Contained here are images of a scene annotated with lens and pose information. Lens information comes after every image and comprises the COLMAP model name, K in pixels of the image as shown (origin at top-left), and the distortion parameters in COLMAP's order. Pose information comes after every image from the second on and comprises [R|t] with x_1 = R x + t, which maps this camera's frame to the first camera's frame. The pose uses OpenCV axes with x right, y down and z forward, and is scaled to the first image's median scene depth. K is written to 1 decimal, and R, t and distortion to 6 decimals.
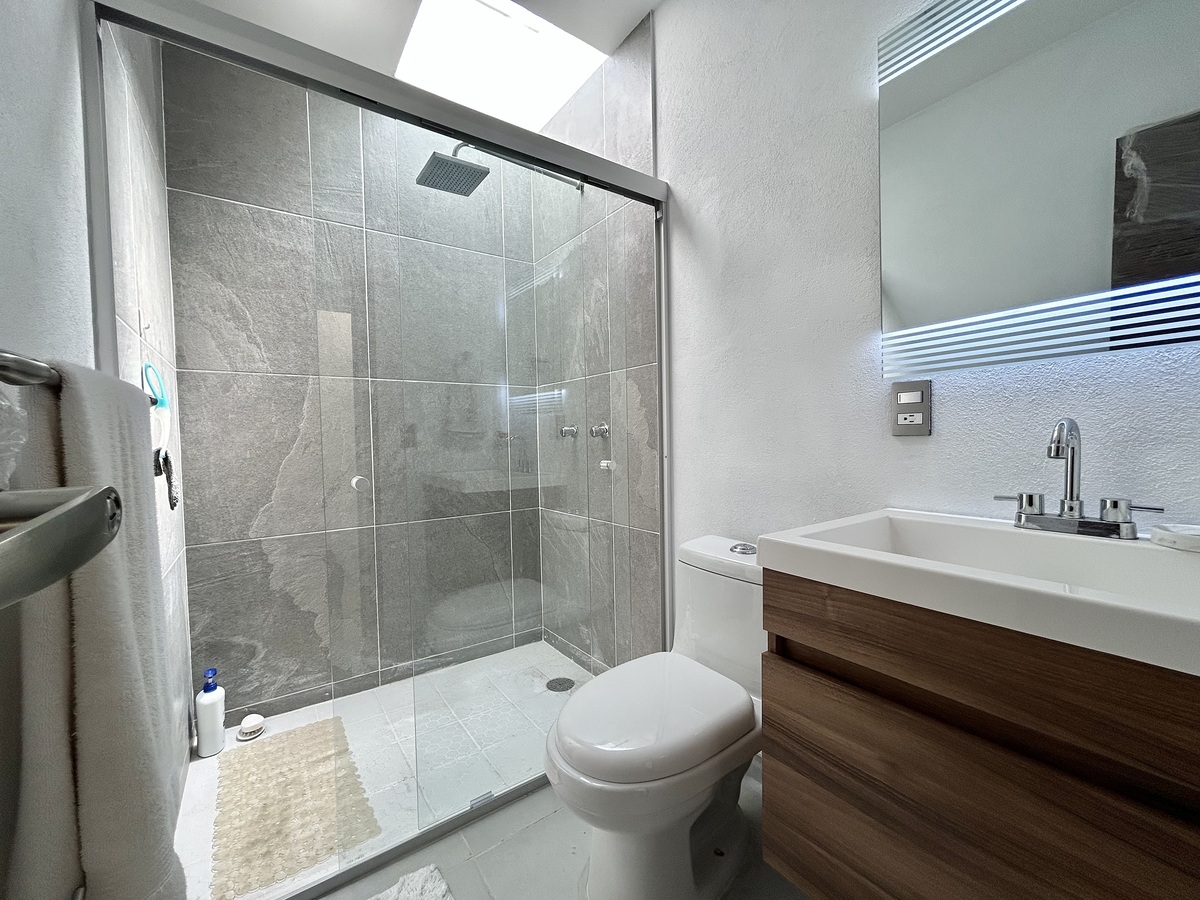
lens RADIAL K [[477.8, 0, 600.0], [0, 477.8, 450.0], [0, 0, 1]] dist [-0.008995, 0.000190]
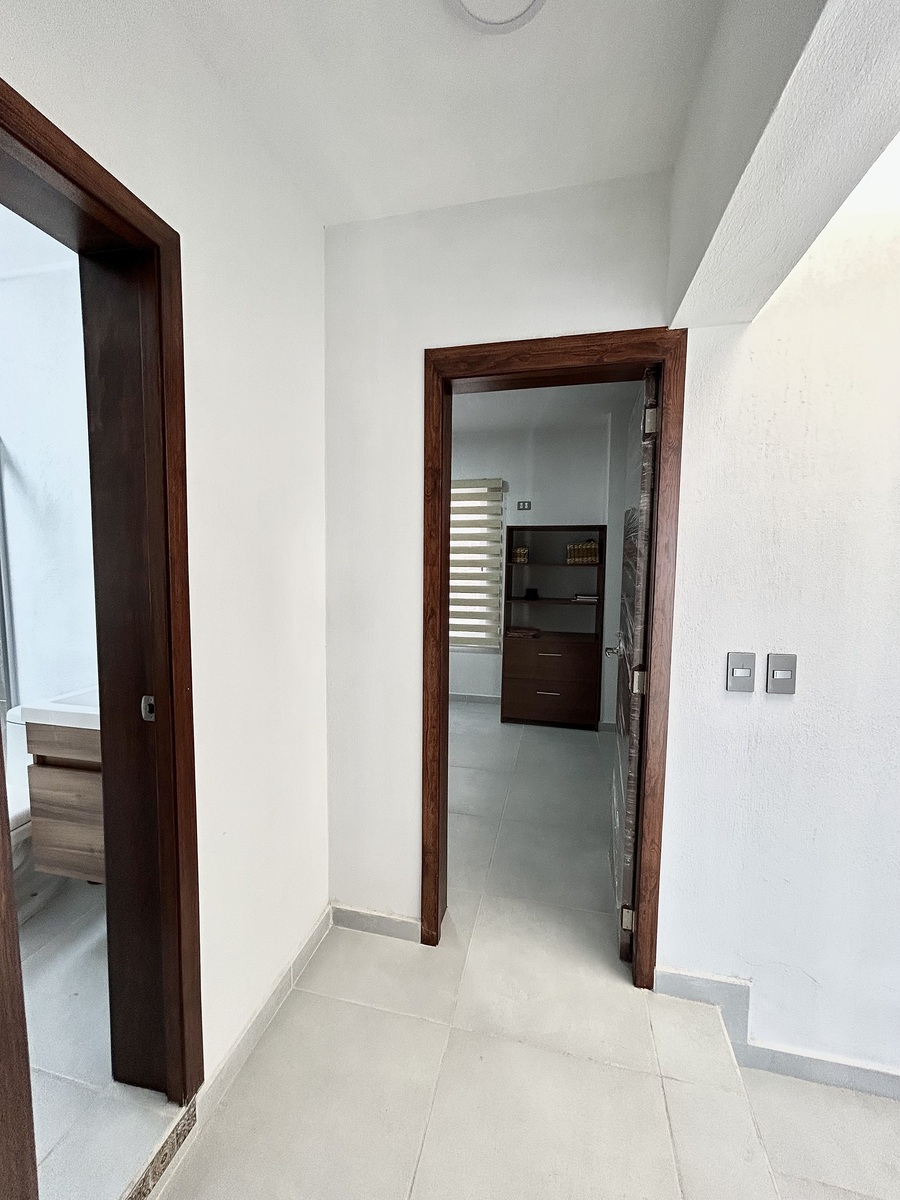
lens RADIAL K [[477.8, 0, 450.0], [0, 477.8, 600.0], [0, 0, 1]] dist [-0.008995, 0.000190]
pose [[0.750229, -0.028912, 0.660546, 0.423886], [0.005616, 0.999286, 0.037360, -0.351818], [-0.661155, -0.024319, 0.749855, -1.775858]]
